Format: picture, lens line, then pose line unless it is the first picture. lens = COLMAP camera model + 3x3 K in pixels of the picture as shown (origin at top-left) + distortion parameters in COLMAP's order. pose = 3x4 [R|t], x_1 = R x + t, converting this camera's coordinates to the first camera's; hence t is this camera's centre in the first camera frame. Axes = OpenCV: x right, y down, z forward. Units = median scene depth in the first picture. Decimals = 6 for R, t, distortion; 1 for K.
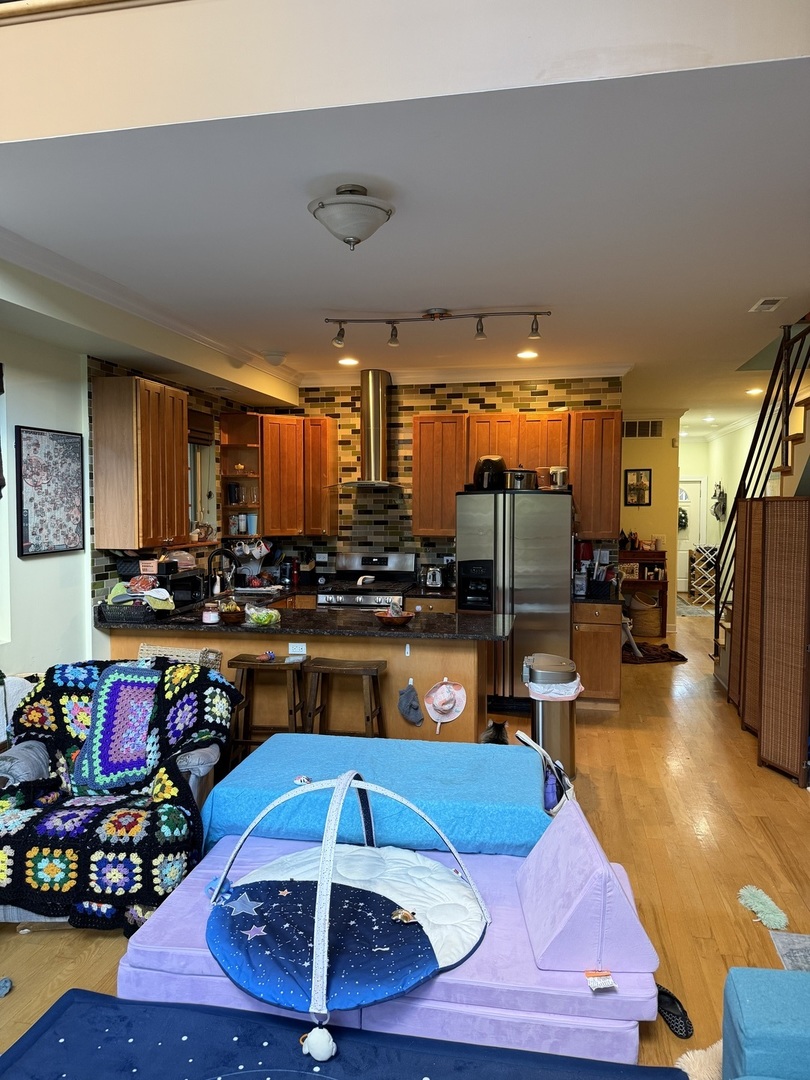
lens RADIAL K [[759.3, 0, 422.9], [0, 759.3, 544.2], [0, 0, 1]] dist [-0.005892, -0.012691]
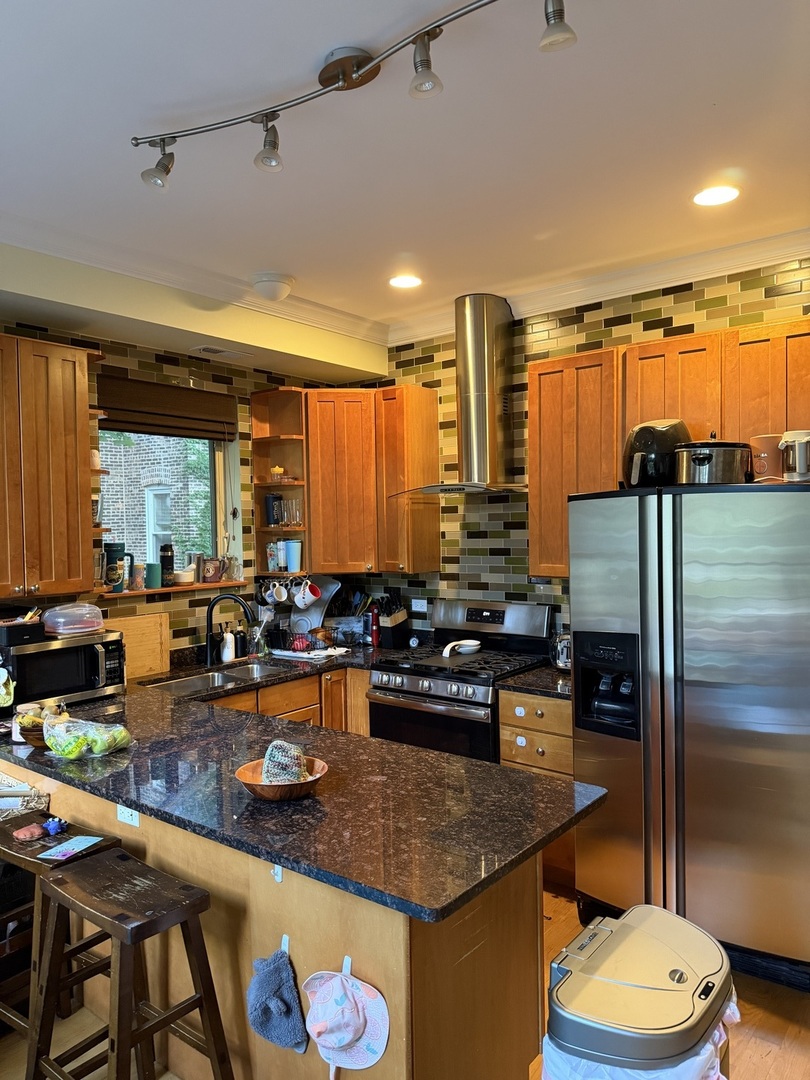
lens RADIAL K [[759.3, 0, 381.9], [0, 759.3, 554.7], [0, 0, 1]] dist [-0.005892, -0.012691]
pose [[0.875261, 0.000559, -0.483651, 0.161496], [-0.004459, 0.999966, -0.006915, -0.022579], [0.483630, 0.008209, 0.875234, 0.447885]]
